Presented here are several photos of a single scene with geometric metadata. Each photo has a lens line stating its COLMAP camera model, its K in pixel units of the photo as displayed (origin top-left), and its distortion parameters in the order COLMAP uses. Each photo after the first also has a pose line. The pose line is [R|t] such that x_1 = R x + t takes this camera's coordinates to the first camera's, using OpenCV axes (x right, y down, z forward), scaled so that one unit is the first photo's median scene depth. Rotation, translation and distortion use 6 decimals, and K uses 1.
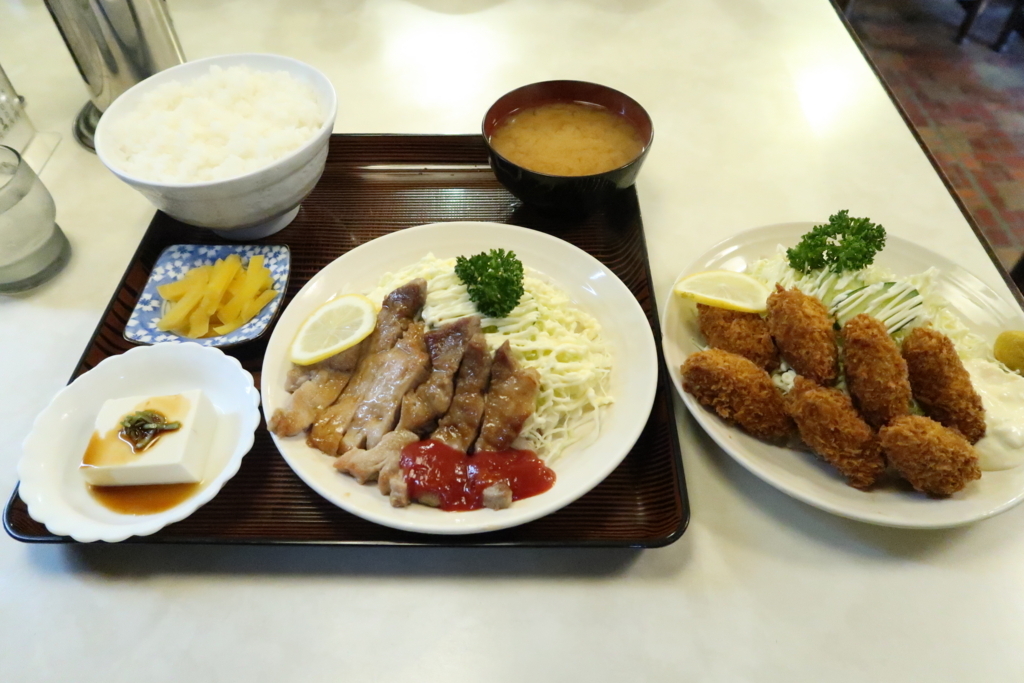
lens RADIAL K [[692.2, 0, 512.0], [0, 692.2, 341.5], [0, 0, 1]] dist [-0.017038, 0.003342]
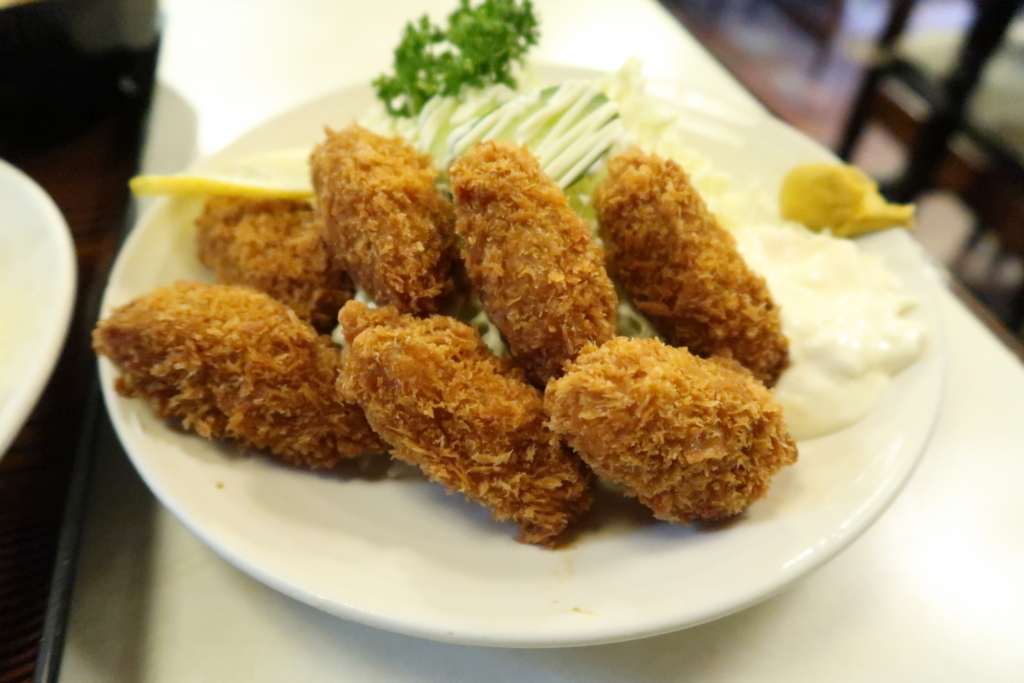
lens RADIAL K [[692.2, 0, 512.0], [0, 692.2, 341.5], [0, 0, 1]] dist [-0.017038, 0.003342]
pose [[0.964177, -0.177617, 0.197016, 0.426844], [0.189520, 0.980928, -0.043152, 0.109622], [-0.185594, 0.078945, 0.979450, 0.591477]]
